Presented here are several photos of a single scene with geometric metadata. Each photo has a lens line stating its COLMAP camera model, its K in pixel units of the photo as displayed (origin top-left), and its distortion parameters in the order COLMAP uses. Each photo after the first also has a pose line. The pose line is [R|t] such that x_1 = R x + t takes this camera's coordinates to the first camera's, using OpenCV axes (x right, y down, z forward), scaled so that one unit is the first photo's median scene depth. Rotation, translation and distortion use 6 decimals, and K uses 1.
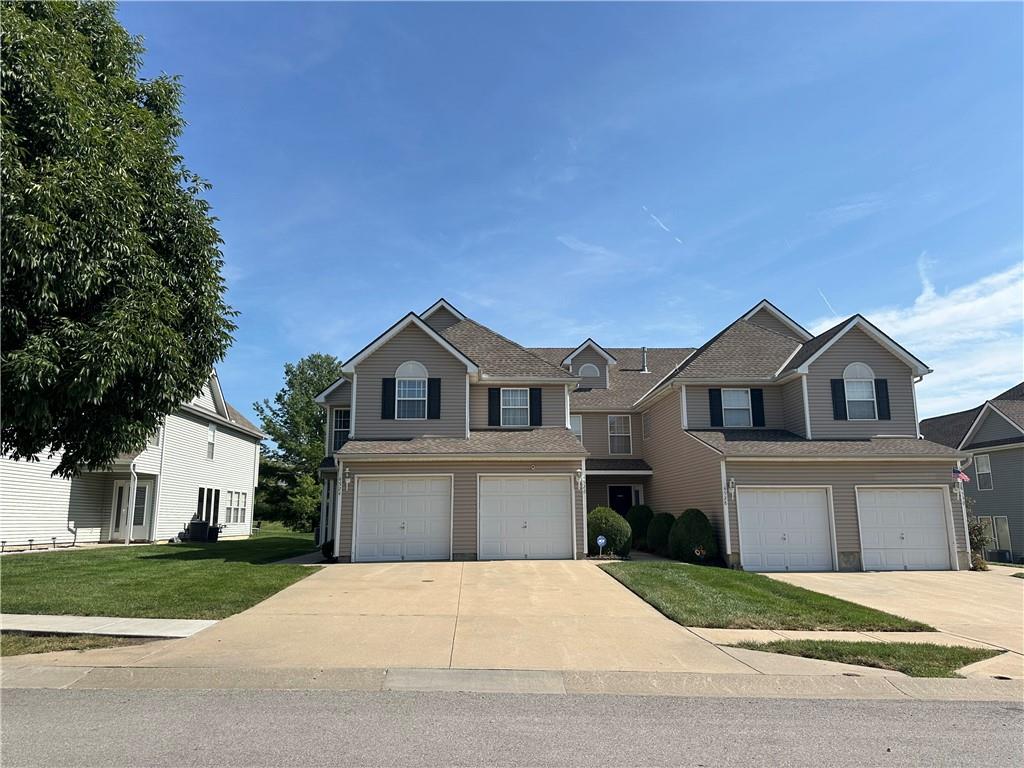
lens RADIAL K [[723.5, 0, 505.0], [0, 723.5, 380.9], [0, 0, 1]] dist [0.047837, -0.040599]
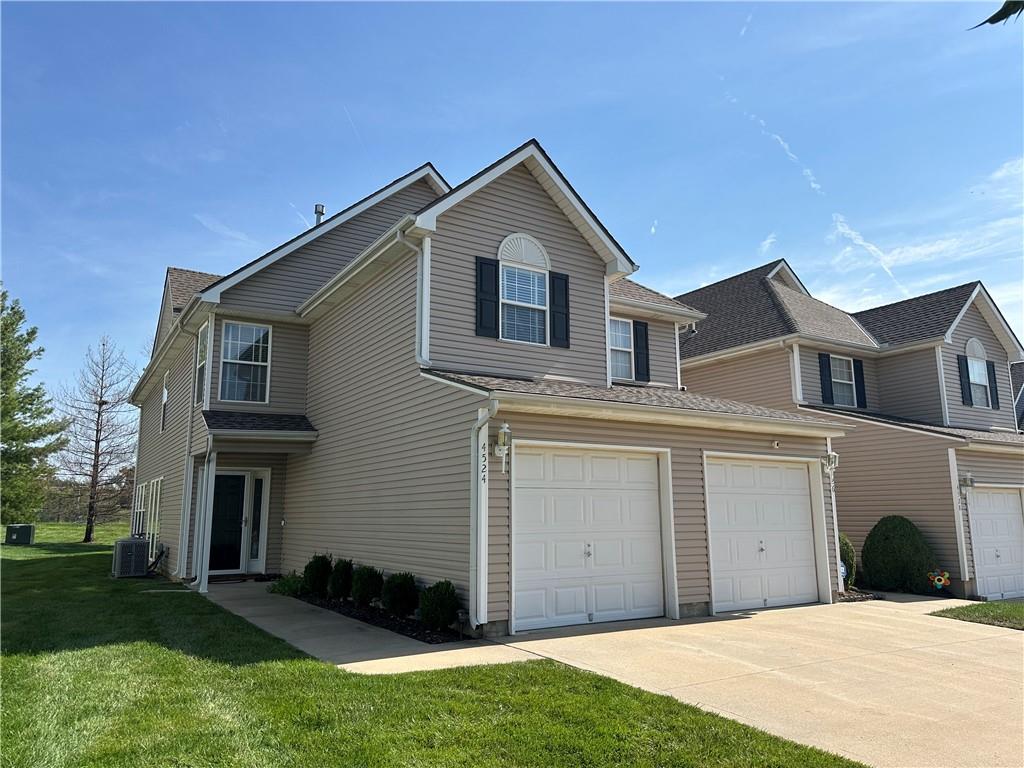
lens RADIAL K [[723.5, 0, 512.1], [0, 723.5, 380.5], [0, 0, 1]] dist [0.047837, -0.040599]
pose [[0.879029, 0.088942, 0.468398, -0.378751], [-0.088985, 0.995788, -0.022092, 0.092248], [-0.468390, -0.022261, 0.883241, 0.540421]]
